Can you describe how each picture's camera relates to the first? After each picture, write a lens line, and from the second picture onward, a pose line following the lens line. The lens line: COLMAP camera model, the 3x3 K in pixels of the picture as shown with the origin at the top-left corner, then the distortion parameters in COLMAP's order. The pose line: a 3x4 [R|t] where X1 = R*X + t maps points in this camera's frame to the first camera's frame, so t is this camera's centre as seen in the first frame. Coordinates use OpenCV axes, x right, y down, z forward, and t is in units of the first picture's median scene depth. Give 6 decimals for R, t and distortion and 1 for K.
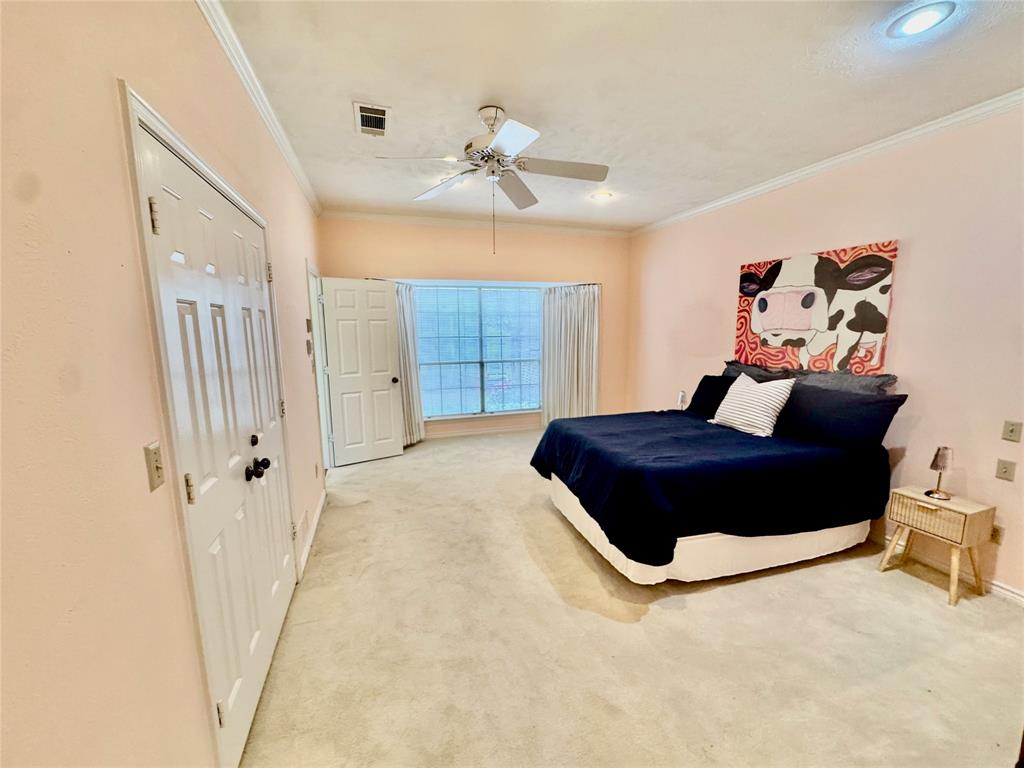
lens RADIAL K [[408.5, 0, 512.0], [0, 408.5, 384.7], [0, 0, 1]] dist [-0.003252, 0.000456]
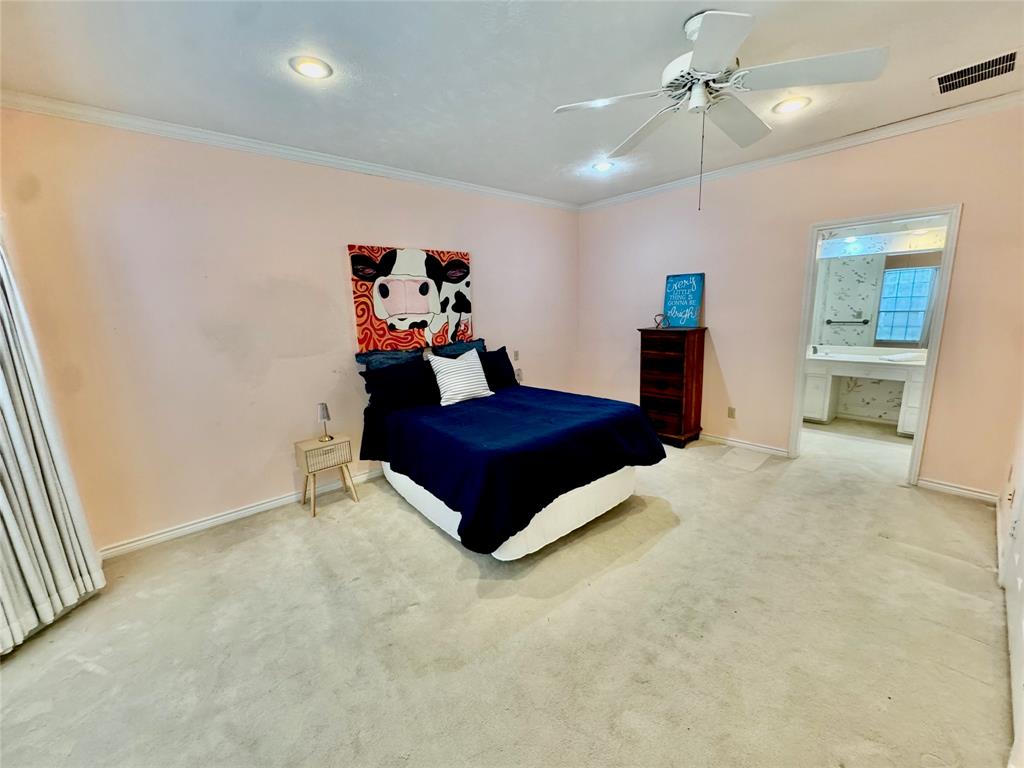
lens RADIAL K [[408.5, 0, 512.0], [0, 408.5, 384.7], [0, 0, 1]] dist [-0.003252, 0.000456]
pose [[-0.395856, -0.149058, 0.906134, -0.514840], [0.175906, 0.956158, 0.234133, -0.172988], [-0.901307, 0.252078, -0.352281, 1.268926]]
